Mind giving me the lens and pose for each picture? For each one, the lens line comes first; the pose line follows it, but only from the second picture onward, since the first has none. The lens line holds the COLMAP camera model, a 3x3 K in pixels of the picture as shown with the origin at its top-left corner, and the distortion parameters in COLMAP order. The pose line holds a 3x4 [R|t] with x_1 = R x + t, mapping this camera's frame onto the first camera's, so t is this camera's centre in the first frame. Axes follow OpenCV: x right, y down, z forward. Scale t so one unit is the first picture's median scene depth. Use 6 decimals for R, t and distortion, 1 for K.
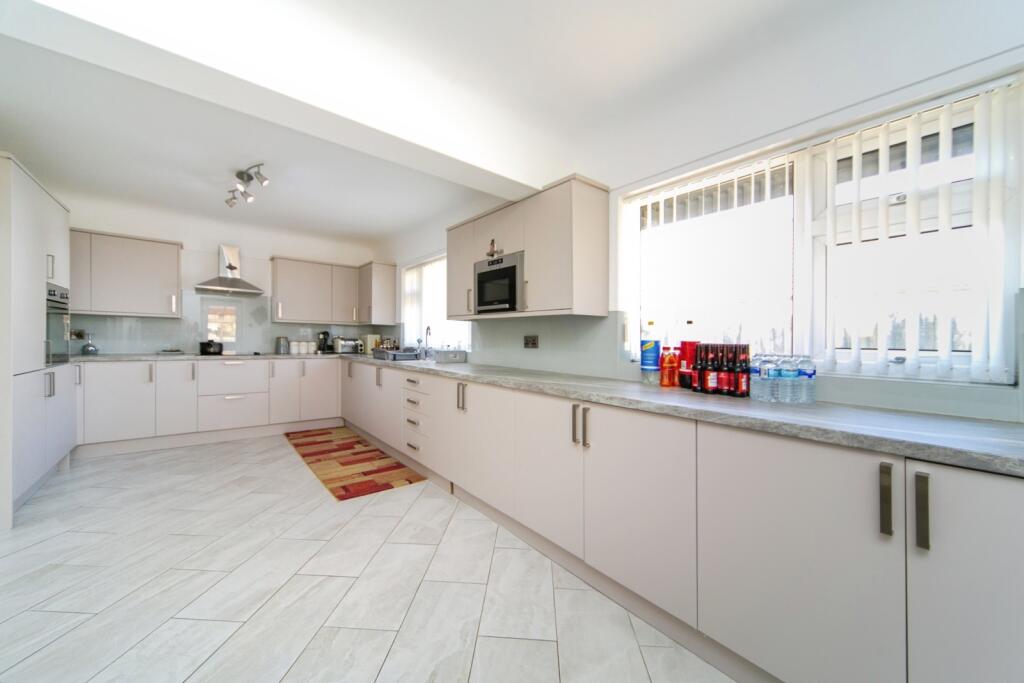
lens RADIAL K [[382.7, 0, 512.9], [0, 382.7, 349.5], [0, 0, 1]] dist [0.015621, -0.000231]
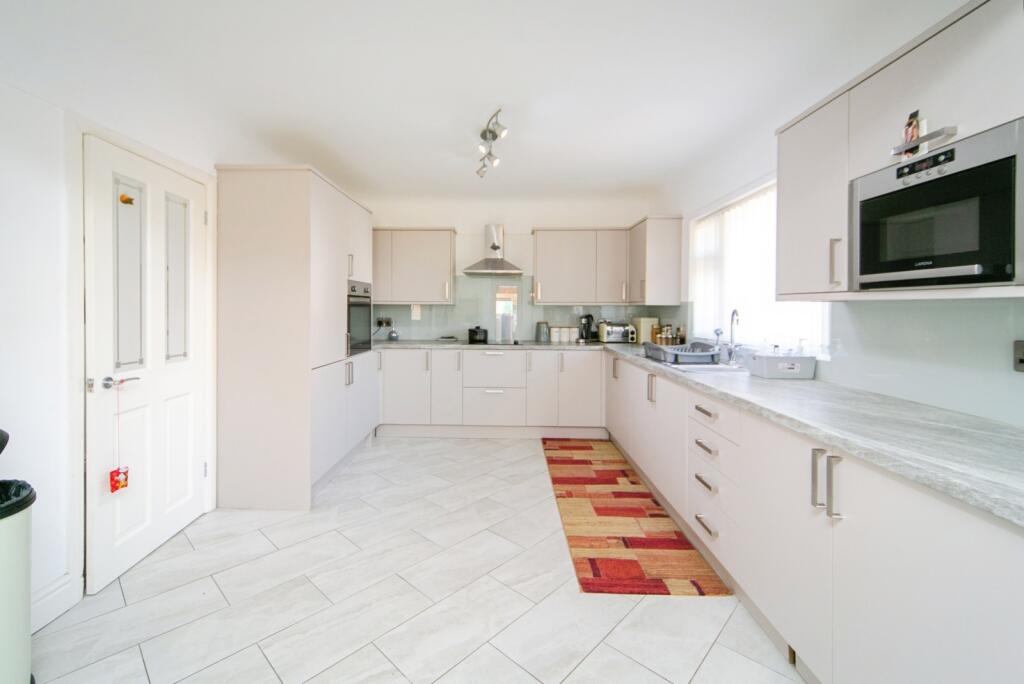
lens RADIAL K [[434.0, 0, 493.0], [0, 434.0, 321.4], [0, 0, 1]] dist [-0.002944, -0.000299]
pose [[0.755682, 0.003626, -0.654929, -0.074256], [-0.006502, 0.999977, -0.001965, -0.045678], [0.654907, 0.005743, 0.755688, 0.285479]]
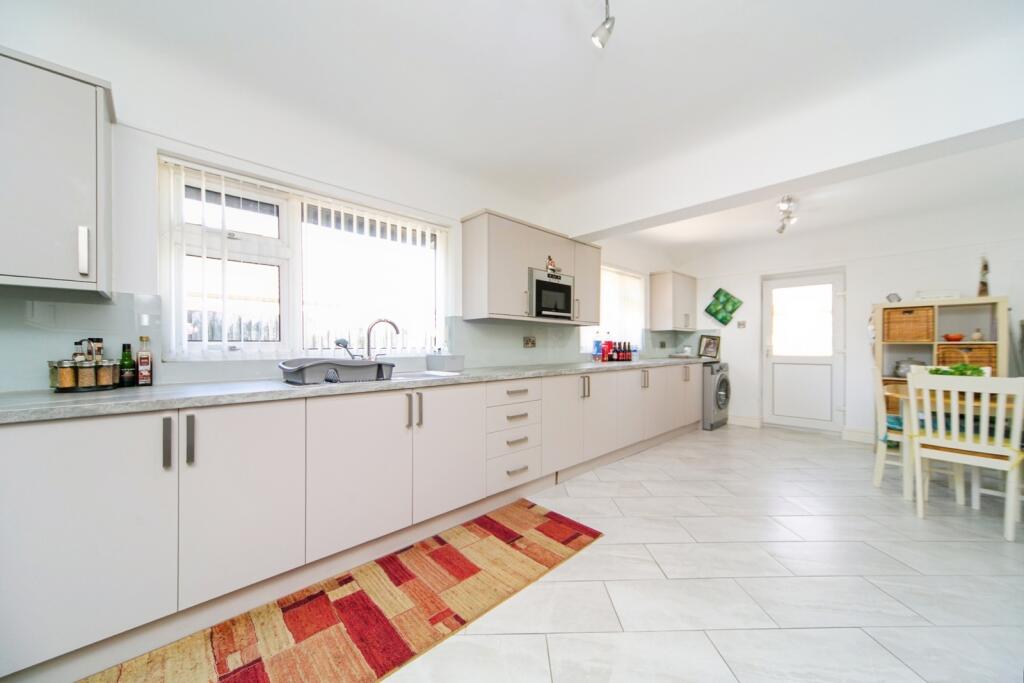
lens RADIAL K [[361.3, 0, 519.6], [0, 361.3, 347.9], [0, 0, 1]] dist [0.001731, 0.000144]
pose [[-0.085913, -0.015355, 0.996184, -0.972717], [0.031690, 0.999333, 0.018137, -0.020971], [-0.995799, 0.033127, -0.085369, 0.996250]]
